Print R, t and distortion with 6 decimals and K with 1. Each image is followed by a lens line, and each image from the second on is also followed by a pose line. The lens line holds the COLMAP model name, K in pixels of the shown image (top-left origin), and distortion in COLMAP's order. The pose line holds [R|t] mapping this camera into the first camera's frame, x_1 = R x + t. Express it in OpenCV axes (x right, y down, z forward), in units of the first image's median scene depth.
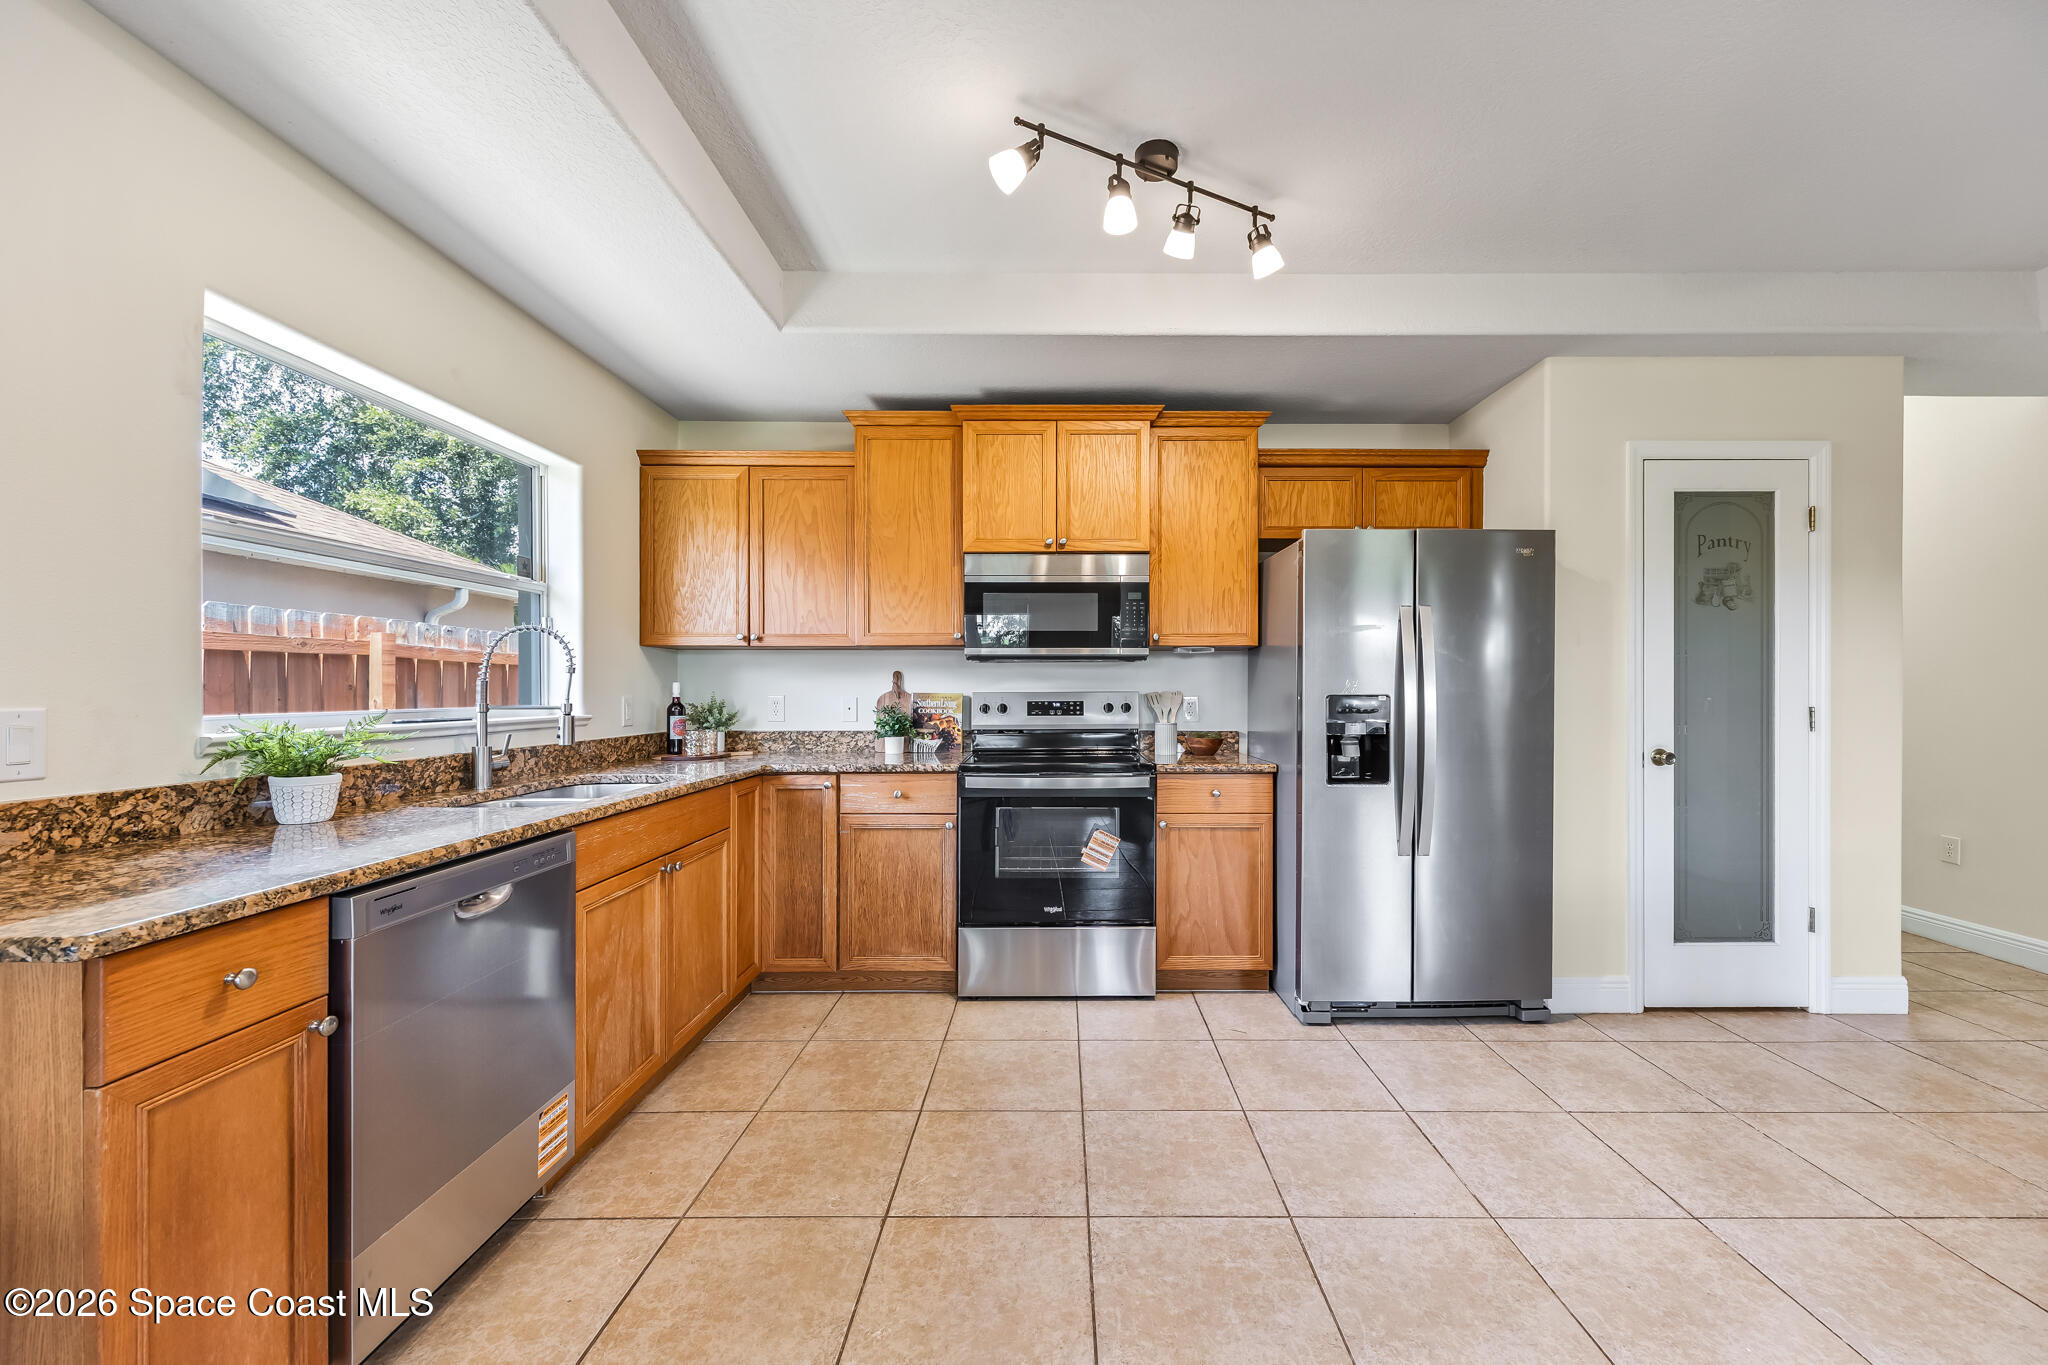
lens RADIAL K [[806.2, 0, 1062.7], [0, 806.2, 689.0], [0, 0, 1]] dist [0.001761, -0.000231]
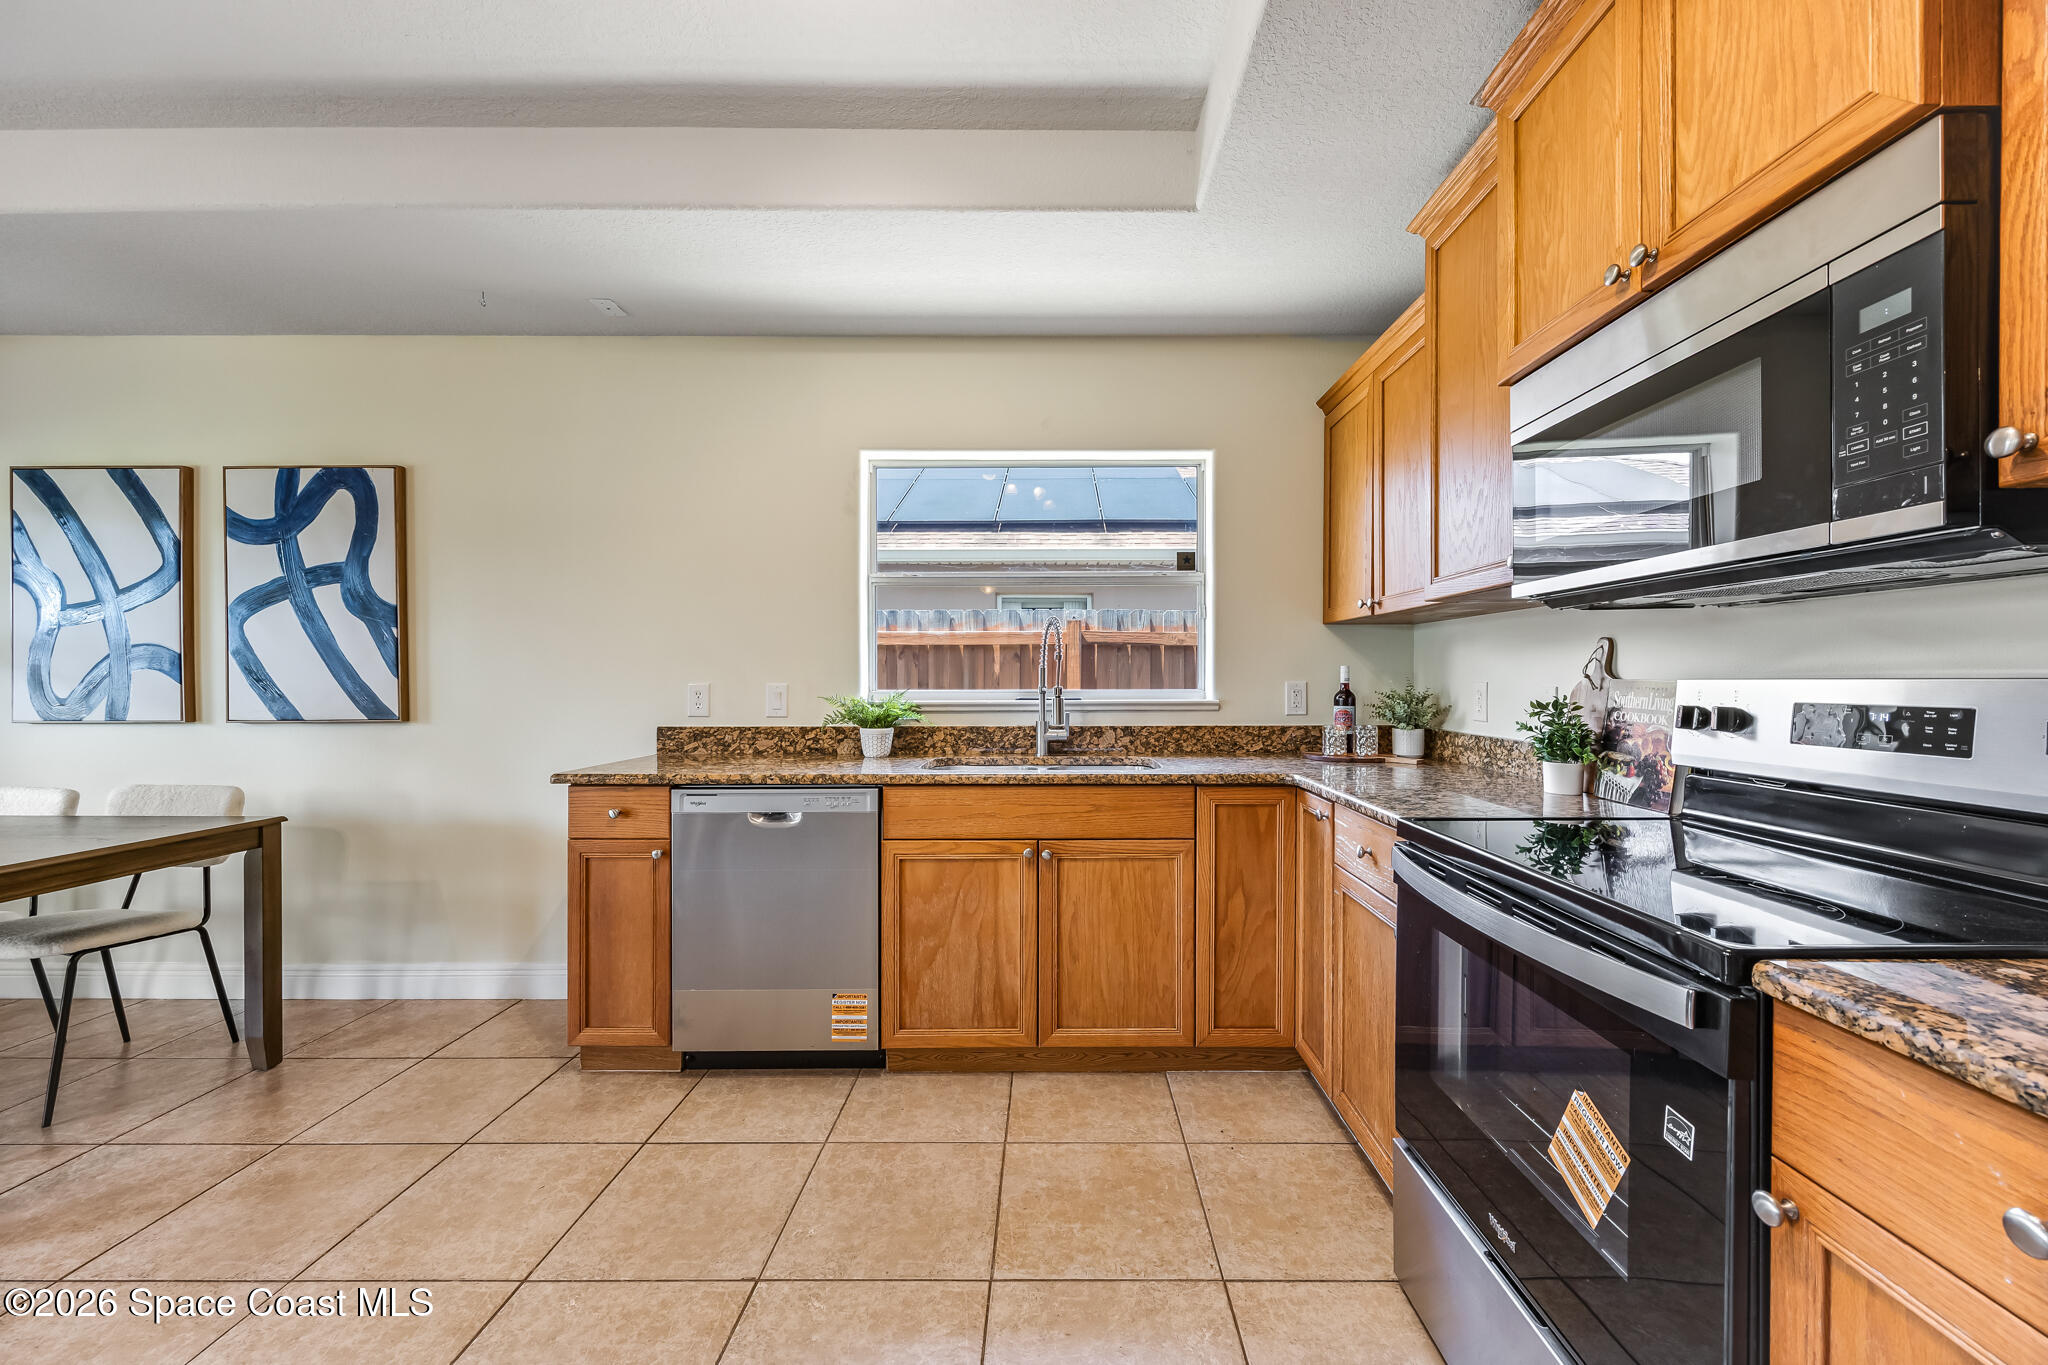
lens RADIAL K [[793.3, 0, 1049.9], [0, 793.3, 677.9], [0, 0, 1]] dist [0.007394, -0.001386]
pose [[-0.004913, 0.003291, -0.999983, 0.512965], [0.002864, 0.999991, 0.003277, 0.001706], [0.999984, -0.002848, -0.004922, 1.065158]]
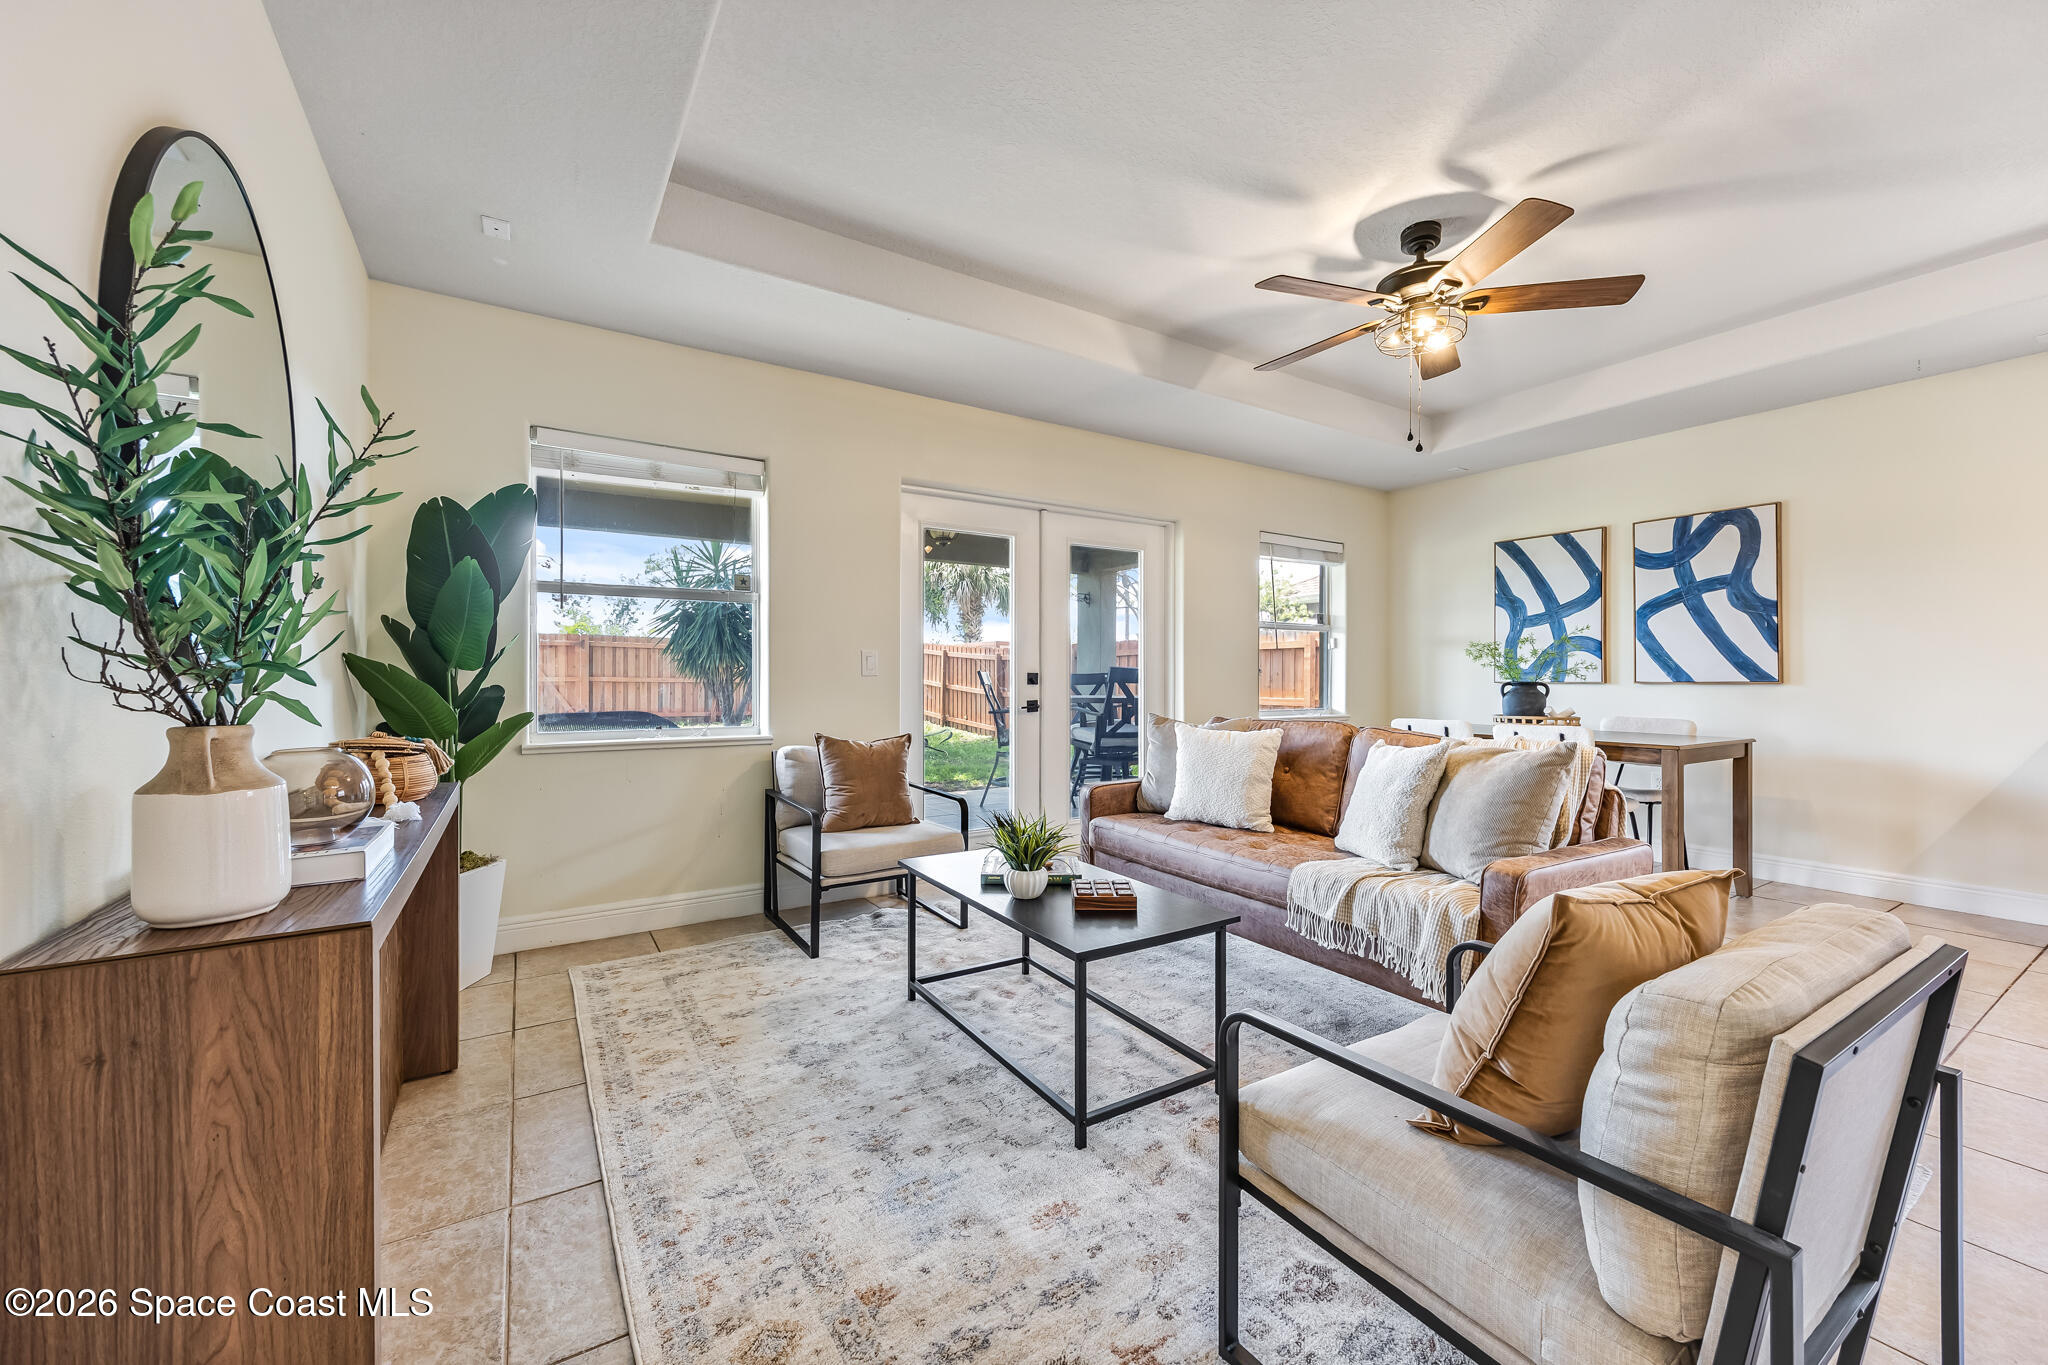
lens RADIAL K [[793.3, 0, 1033.3], [0, 793.3, 675.8], [0, 0, 1]] dist [0.007394, -0.001386]
pose [[-0.843397, -0.000343, -0.537291, 1.636344], [0.002232, 0.999989, -0.004143, 0.060524], [0.537286, -0.004693, -0.843387, 0.625989]]
